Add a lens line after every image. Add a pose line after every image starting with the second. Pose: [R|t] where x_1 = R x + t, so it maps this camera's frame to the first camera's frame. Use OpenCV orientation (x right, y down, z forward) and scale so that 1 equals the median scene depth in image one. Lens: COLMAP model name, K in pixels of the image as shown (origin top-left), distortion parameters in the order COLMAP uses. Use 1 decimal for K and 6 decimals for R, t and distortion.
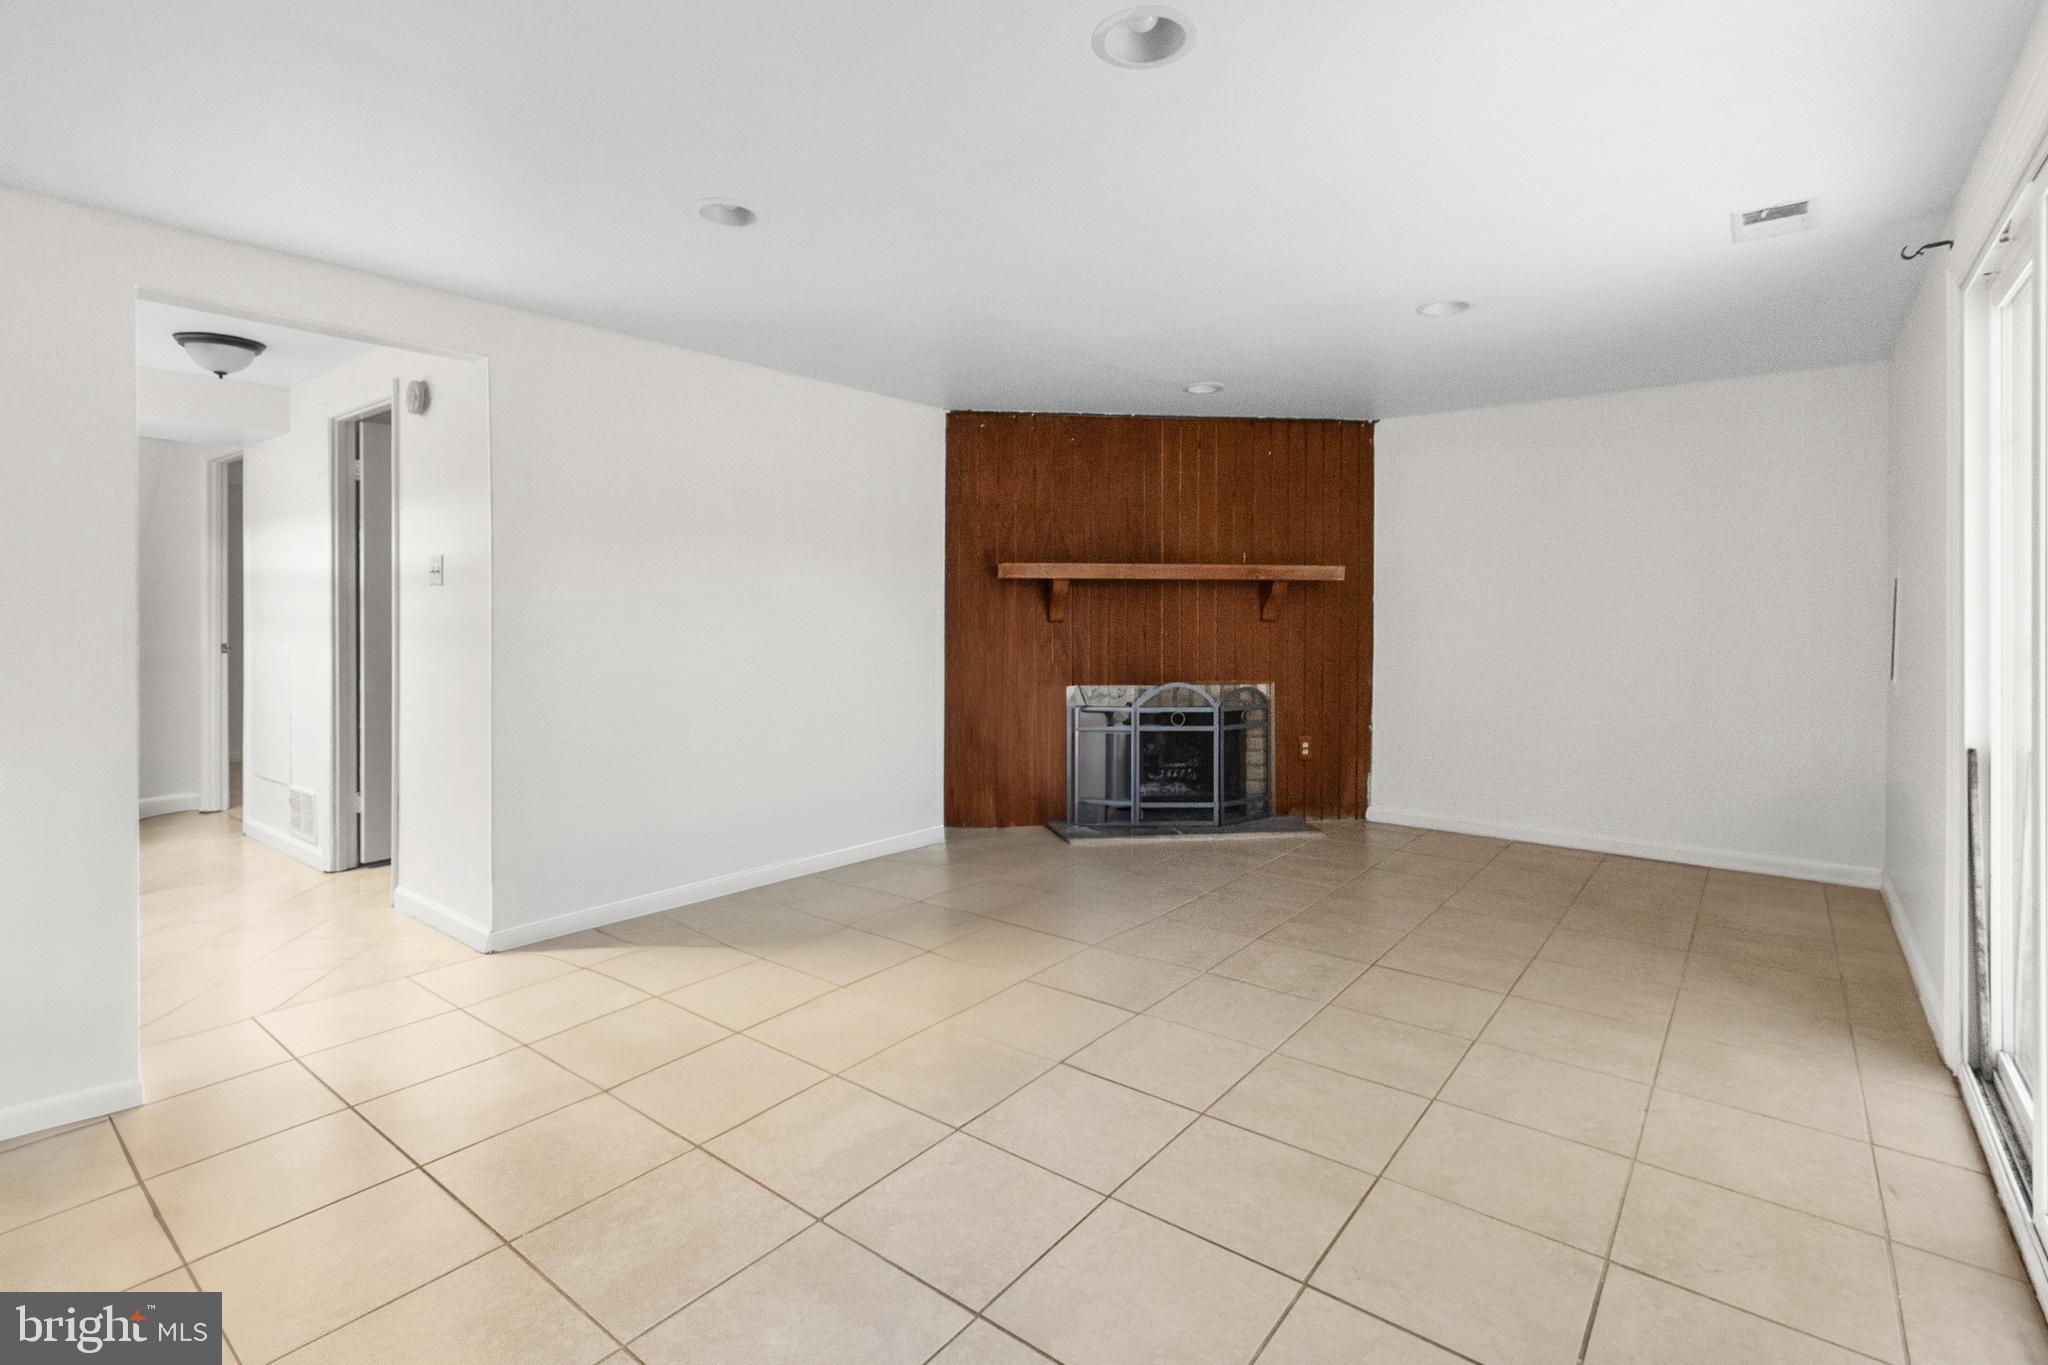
lens RADIAL K [[966.0, 0, 1018.0], [0, 966.0, 616.6], [0, 0, 1]] dist [-0.000846, -0.001218]
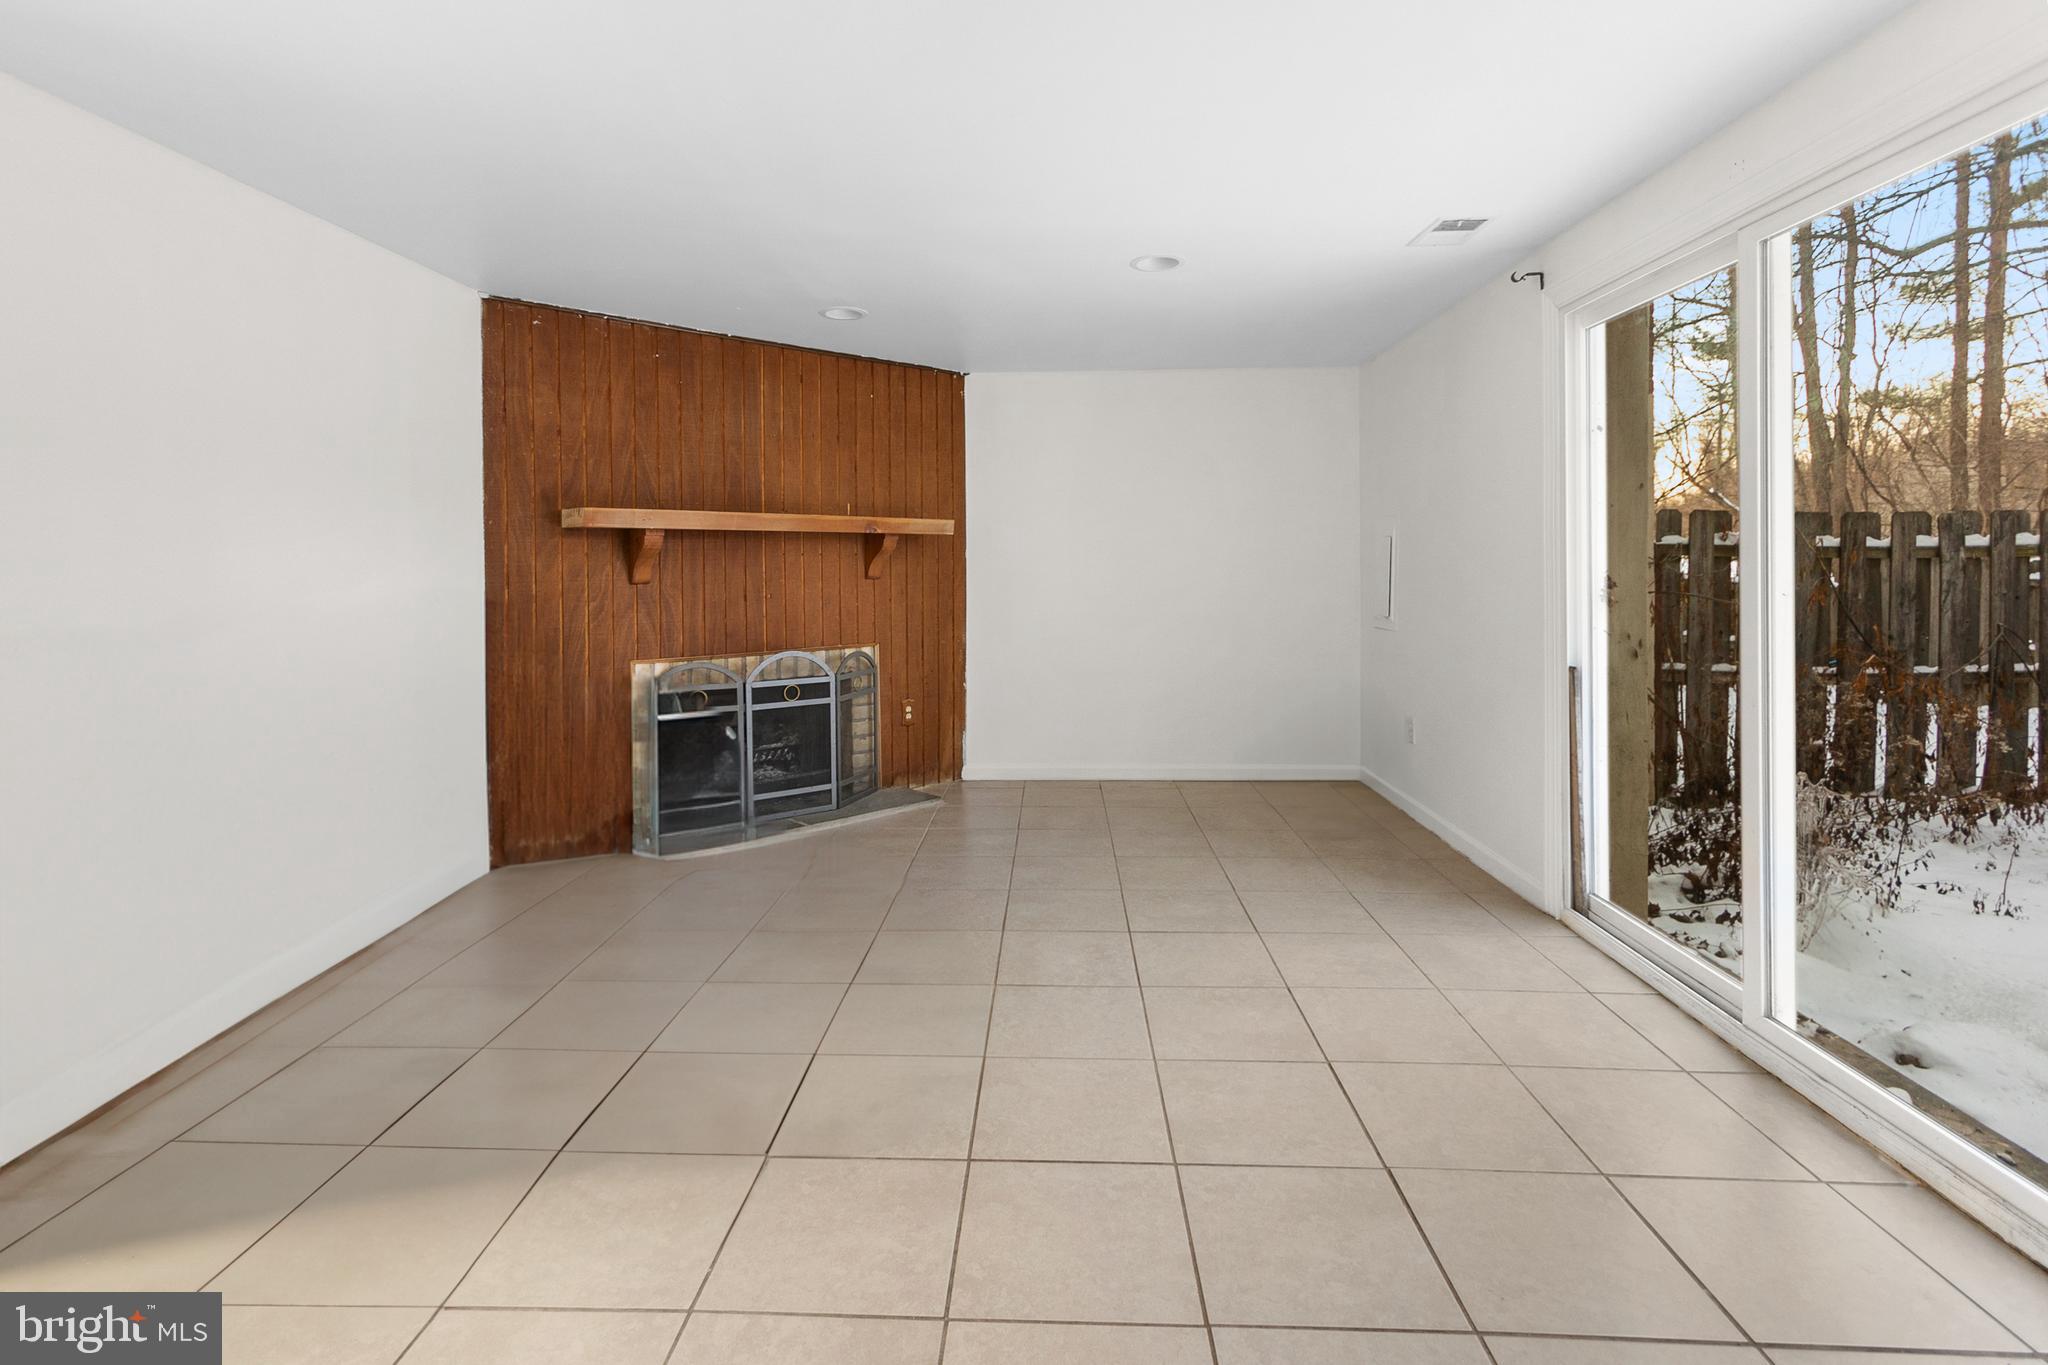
lens RADIAL K [[976.7, 0, 1013.2], [0, 976.7, 577.6], [0, 0, 1]] dist [0.009948, -0.008987]
pose [[0.813291, -0.015070, 0.581663, -0.178407], [0.013446, 0.999884, 0.007106, -0.000995], [-0.581702, 0.002042, 0.813399, 0.168430]]
